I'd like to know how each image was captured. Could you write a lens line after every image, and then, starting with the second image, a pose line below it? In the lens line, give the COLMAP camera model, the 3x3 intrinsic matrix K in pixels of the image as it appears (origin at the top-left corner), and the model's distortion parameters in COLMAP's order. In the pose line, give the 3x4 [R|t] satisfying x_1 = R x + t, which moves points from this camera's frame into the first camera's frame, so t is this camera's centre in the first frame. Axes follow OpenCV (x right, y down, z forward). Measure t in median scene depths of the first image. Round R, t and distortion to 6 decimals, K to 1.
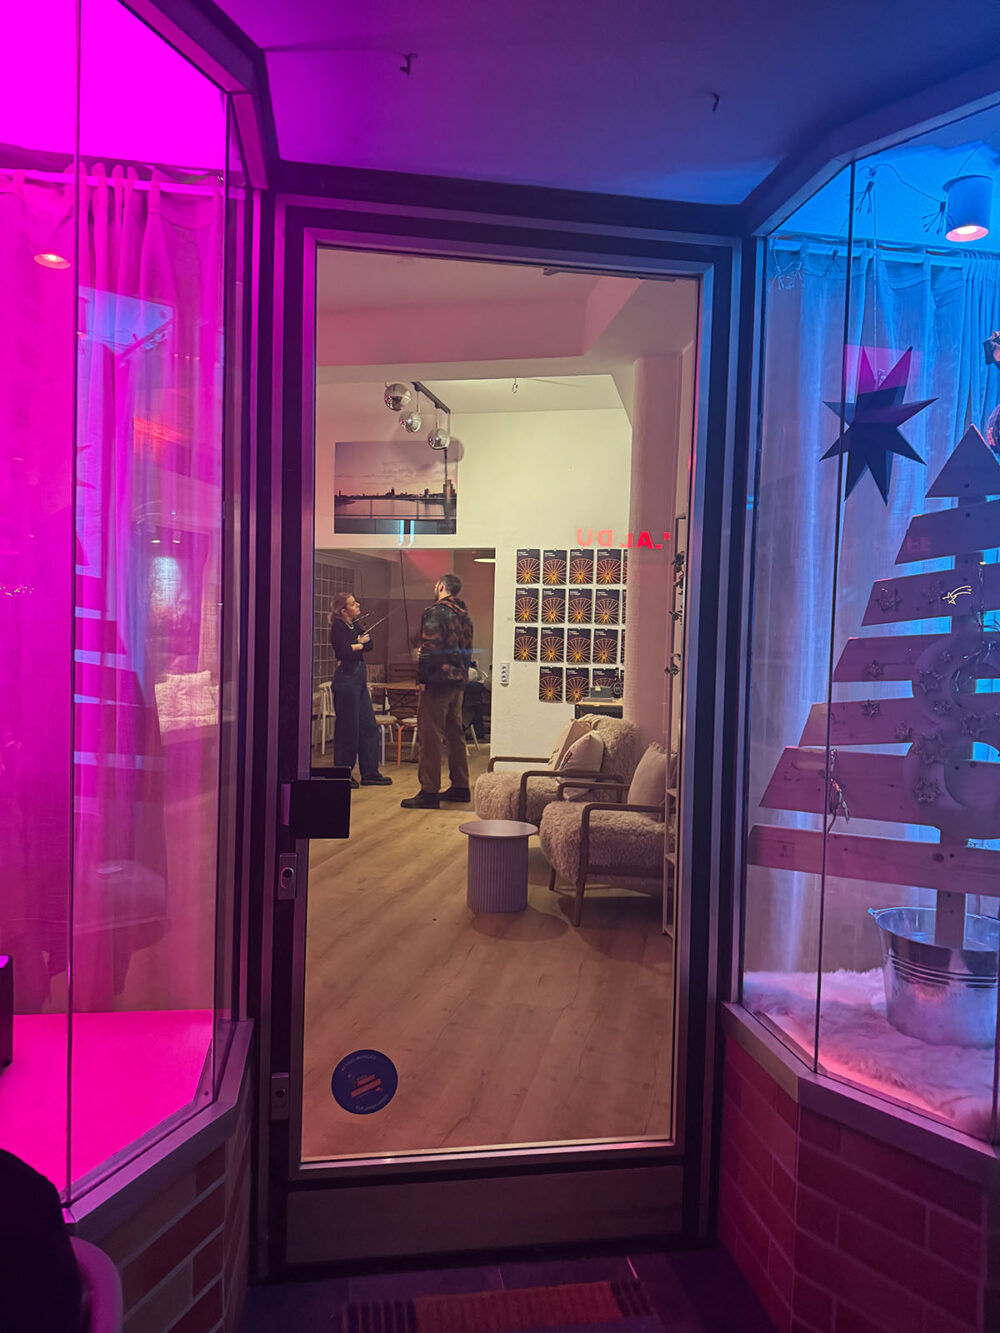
lens RADIAL K [[929.9, 0, 497.5], [0, 929.9, 664.0], [0, 0, 1]] dist [-0.044905, -0.006730]
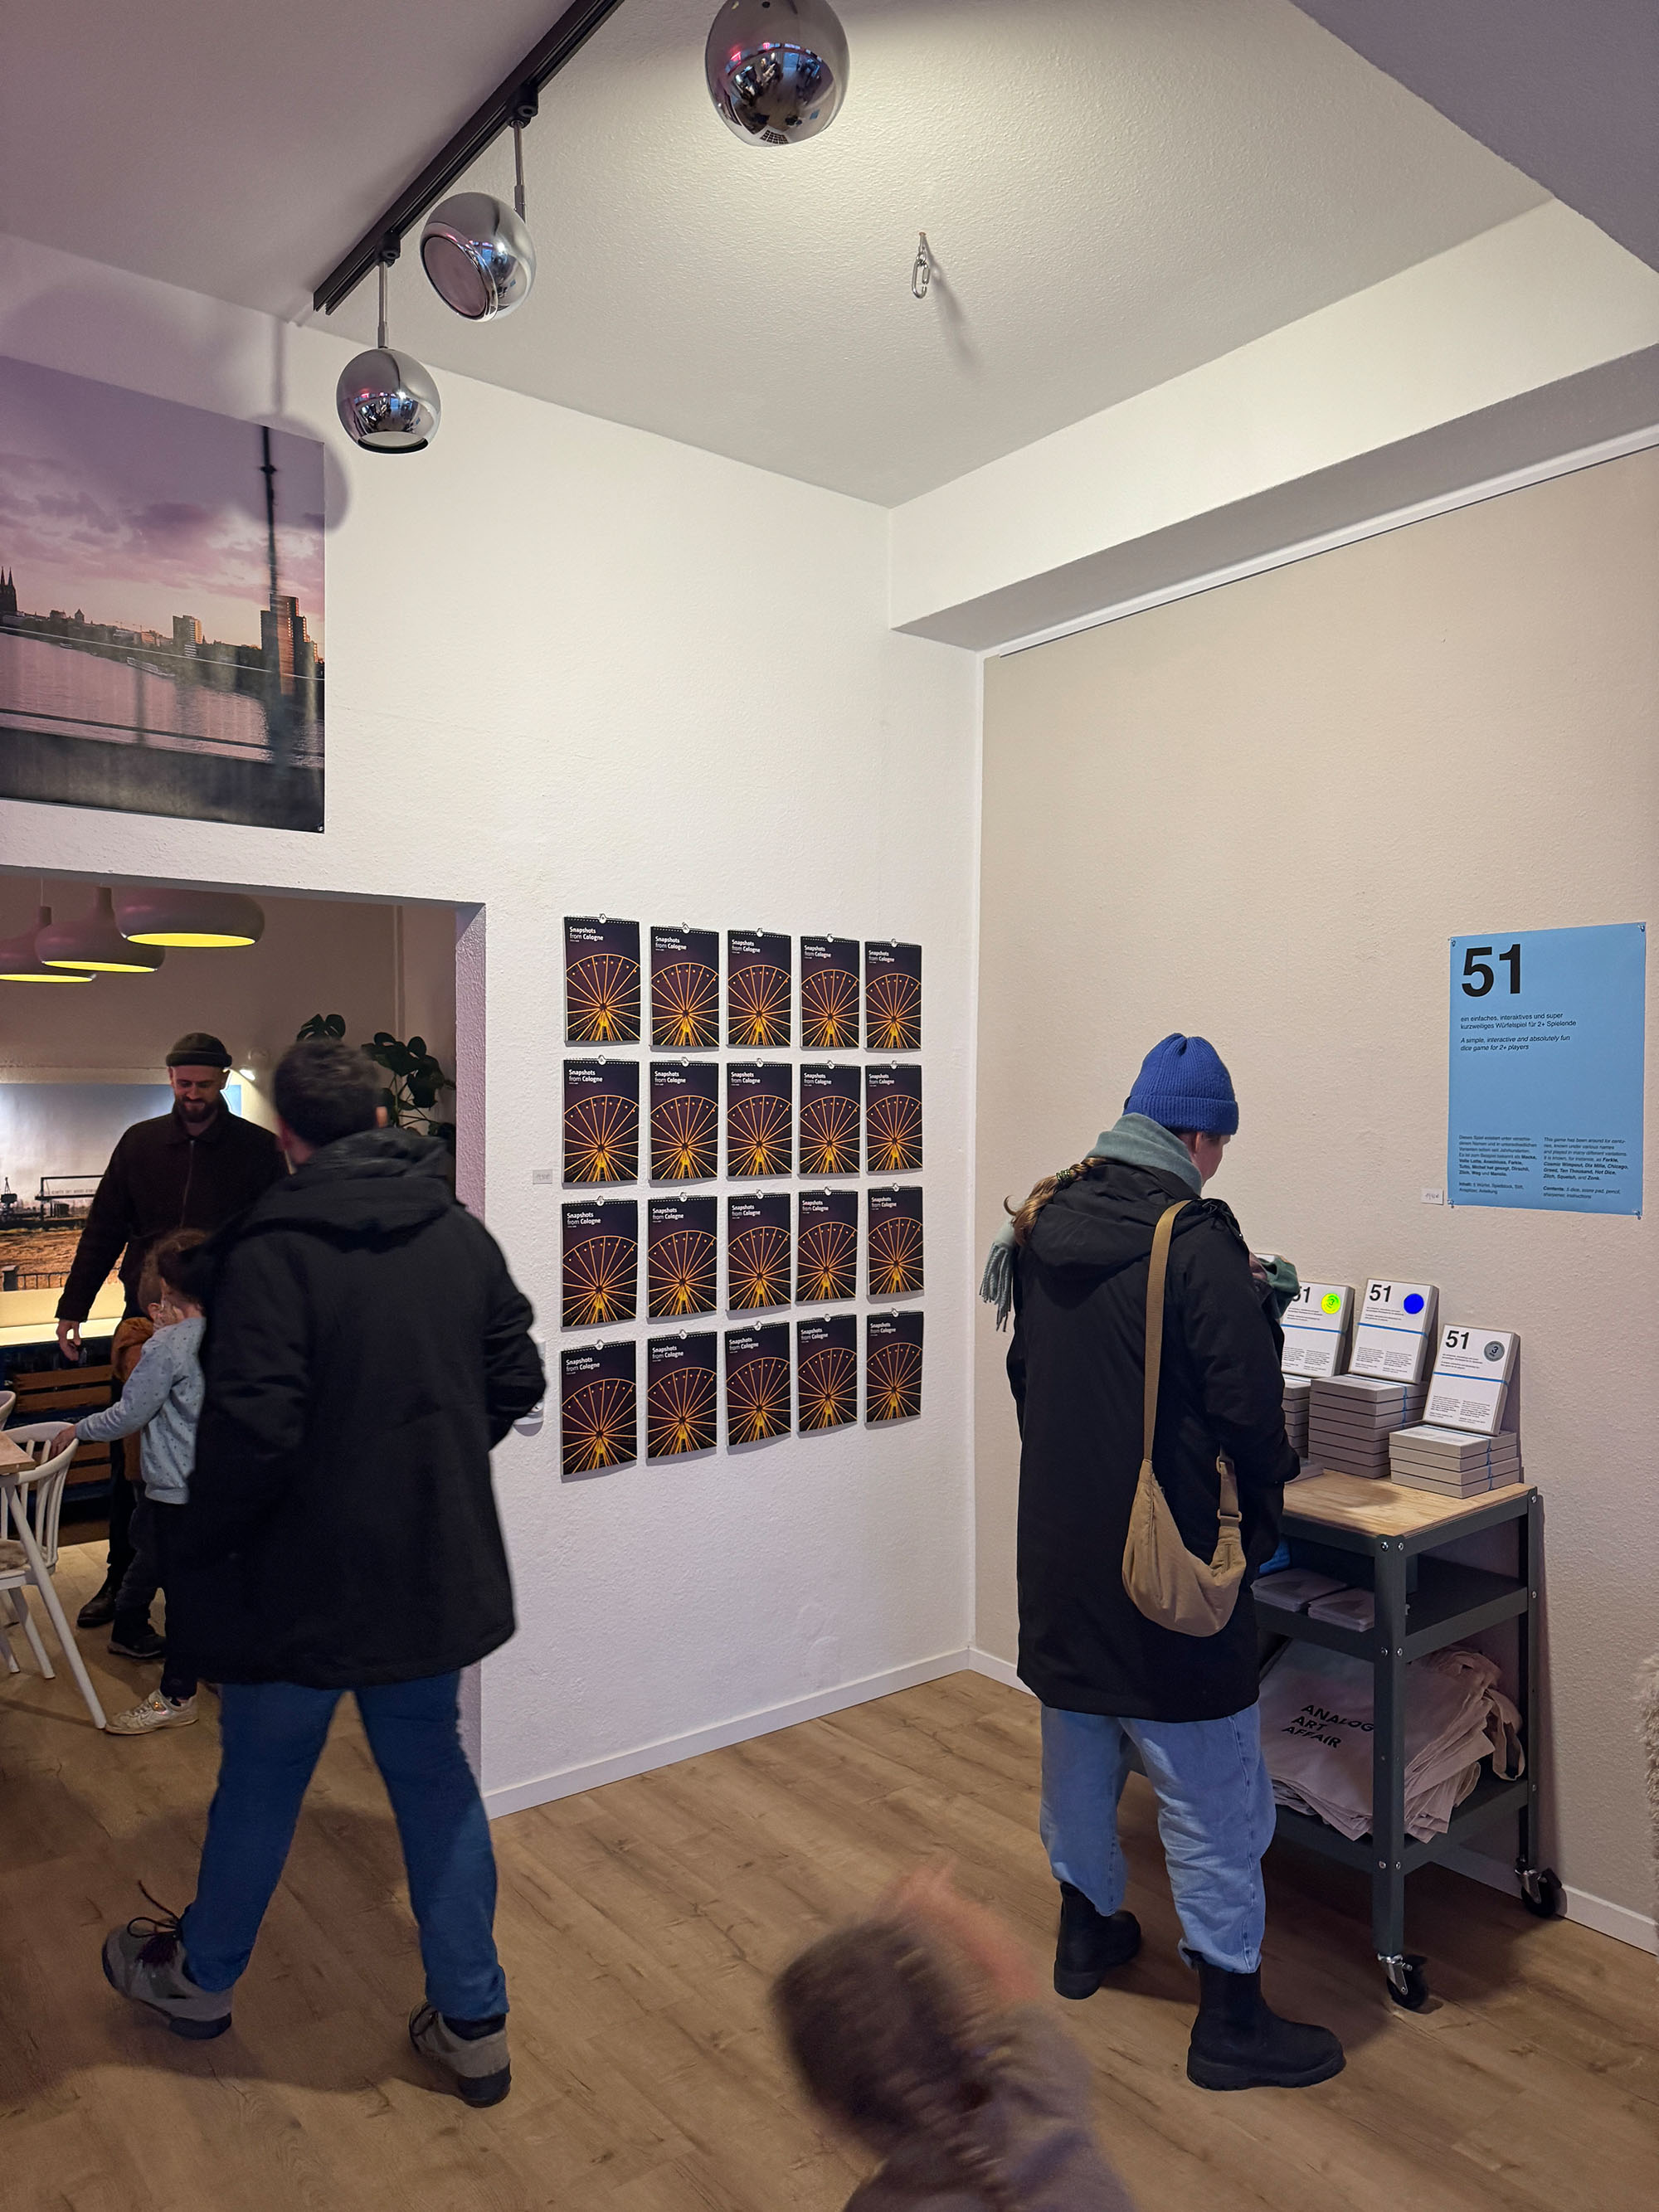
lens RADIAL K [[1543.1, 0, 837.3], [0, 1543.1, 1119.0], [0, 0, 1]] dist [-0.044905, -0.006730]
pose [[0.573931, -0.035088, 0.818152, -0.298289], [0.042686, 0.999005, 0.012900, -0.066798], [-0.817791, 0.027519, 0.574857, 0.679164]]
